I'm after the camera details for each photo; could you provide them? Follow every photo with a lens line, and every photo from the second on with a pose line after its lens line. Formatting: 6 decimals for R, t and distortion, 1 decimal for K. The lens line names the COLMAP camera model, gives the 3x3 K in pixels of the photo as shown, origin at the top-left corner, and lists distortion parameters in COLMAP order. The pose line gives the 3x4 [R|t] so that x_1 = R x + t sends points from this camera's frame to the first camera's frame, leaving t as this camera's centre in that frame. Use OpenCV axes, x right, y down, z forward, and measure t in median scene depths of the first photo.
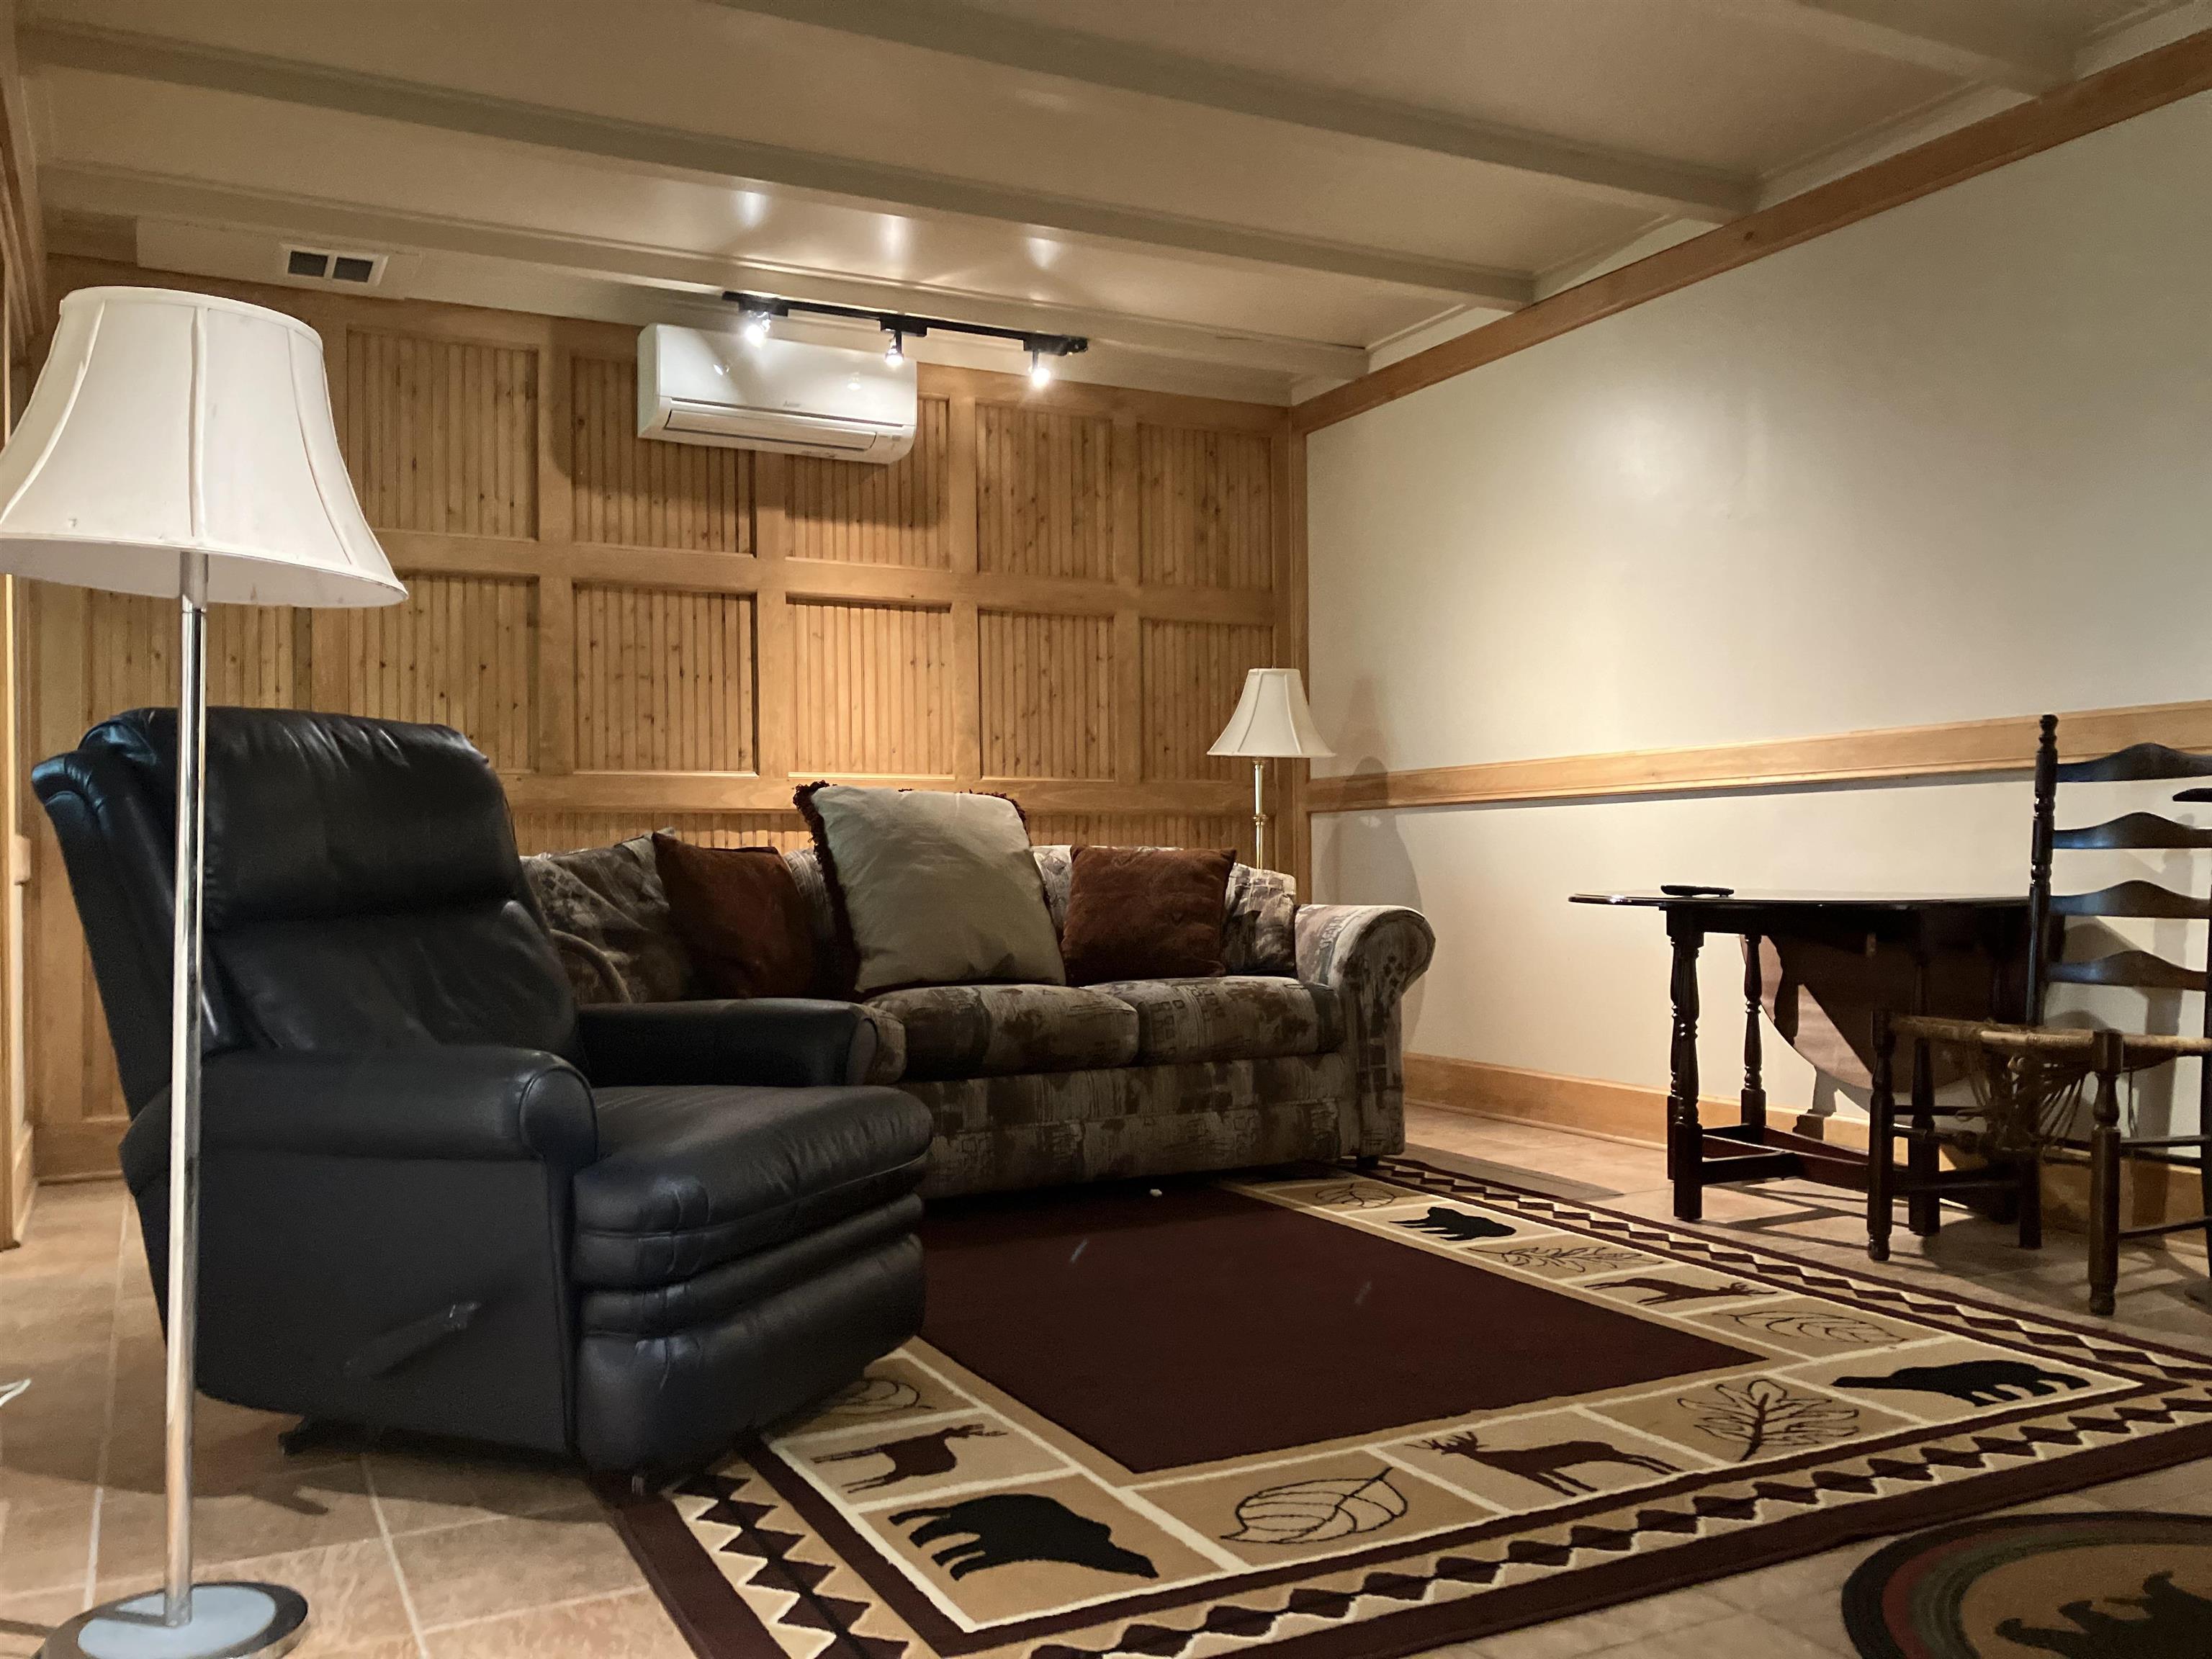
lens RADIAL K [[1815.2, 0, 1100.3], [0, 1815.2, 834.6], [0, 0, 1]] dist [-0.008265, -0.007879]
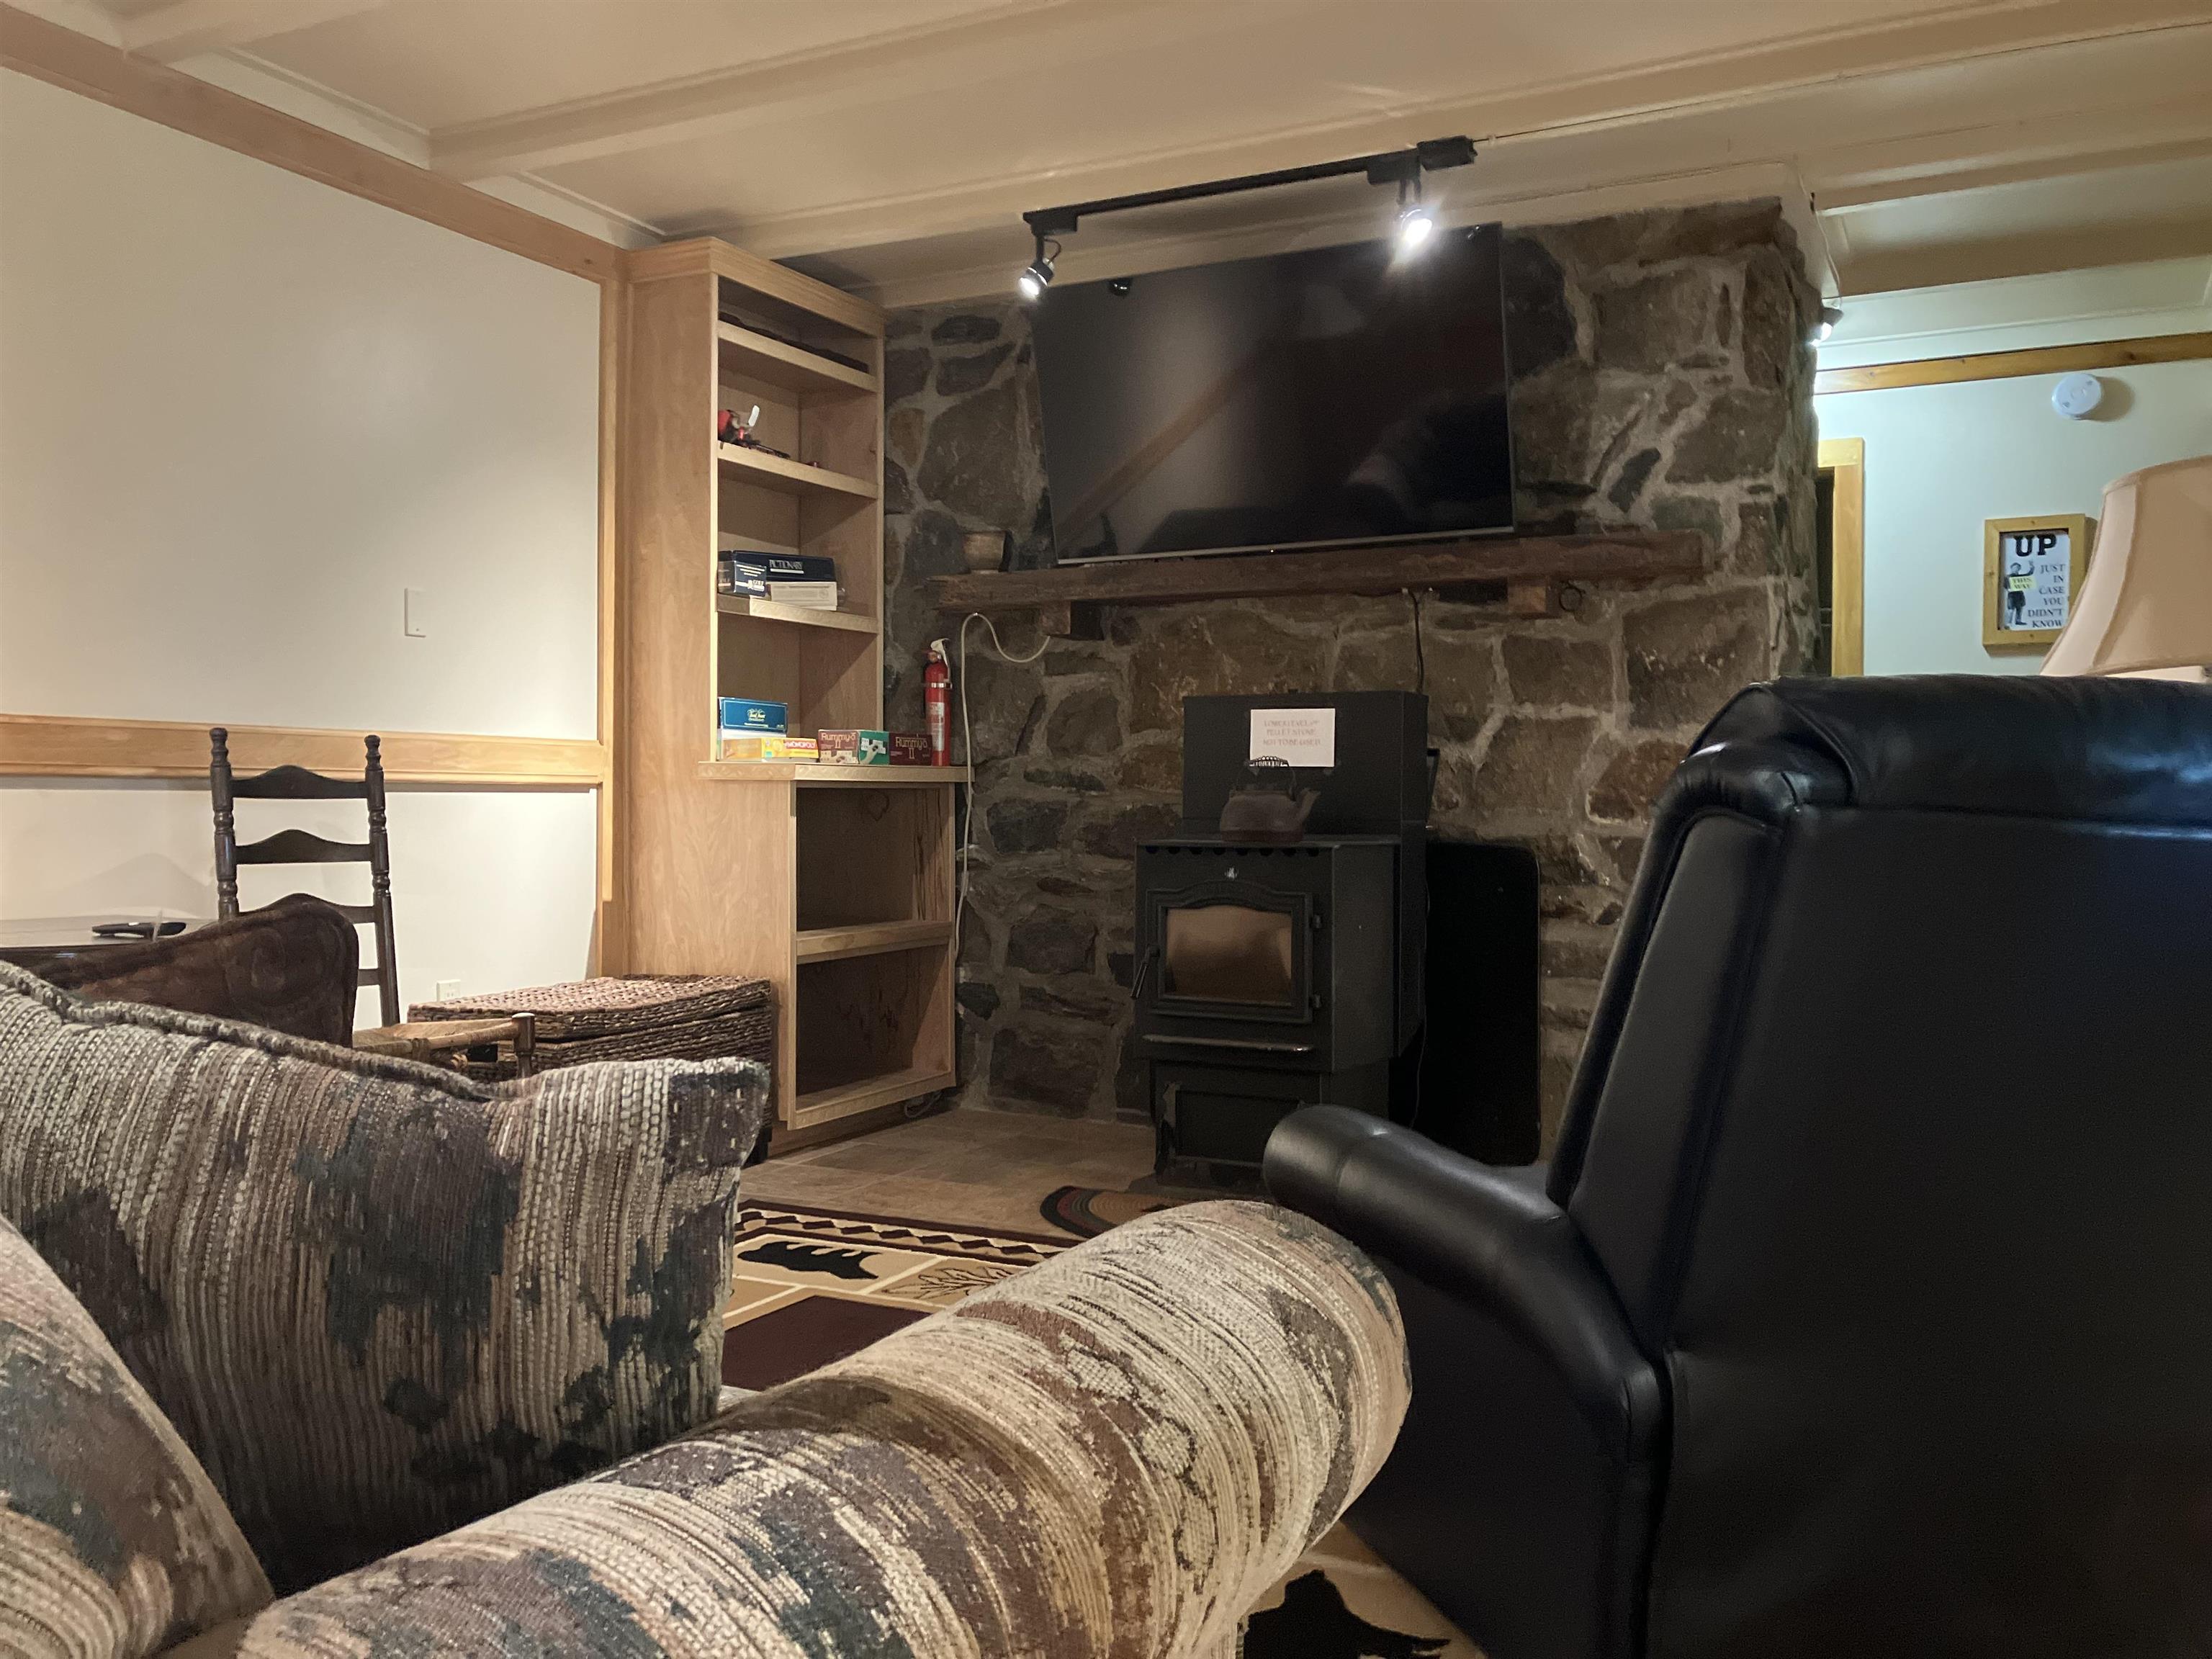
lens RADIAL K [[1815.2, 0, 1102.2], [0, 1815.2, 823.9], [0, 0, 1]] dist [-0.008265, -0.007879]
pose [[-0.591386, 0.000410, 0.806389, -0.540198], [-0.003660, 0.999988, -0.003192, -0.012586], [-0.806380, -0.004839, -0.591378, 1.201259]]
